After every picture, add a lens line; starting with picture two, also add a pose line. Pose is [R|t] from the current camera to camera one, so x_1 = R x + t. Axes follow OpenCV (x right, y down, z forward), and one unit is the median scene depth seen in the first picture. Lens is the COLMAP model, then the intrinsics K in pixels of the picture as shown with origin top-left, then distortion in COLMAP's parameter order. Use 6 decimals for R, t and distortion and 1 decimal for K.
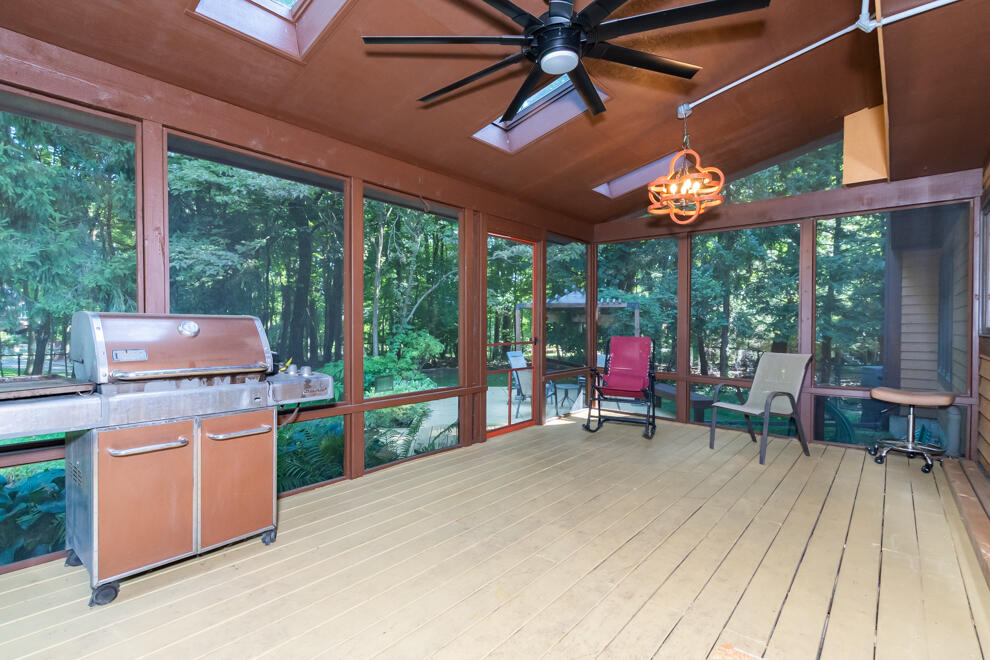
lens RADIAL K [[467.6, 0, 492.6], [0, 467.6, 332.2], [0, 0, 1]] dist [-0.000946, -0.000425]
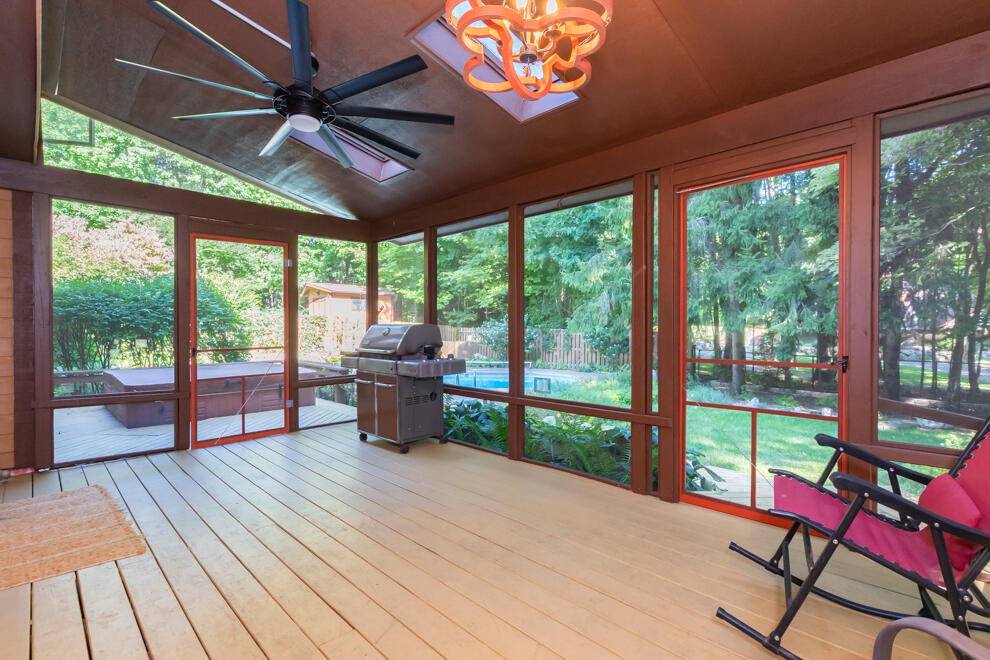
lens RADIAL K [[467.6, 0, 492.6], [0, 467.6, 332.2], [0, 0, 1]] dist [-0.000946, -0.000425]
pose [[-0.090883, -0.005308, -0.995847, 0.626357], [-0.019552, 0.999803, -0.003544, -0.000746], [0.995670, 0.019149, -0.090968, 0.750059]]
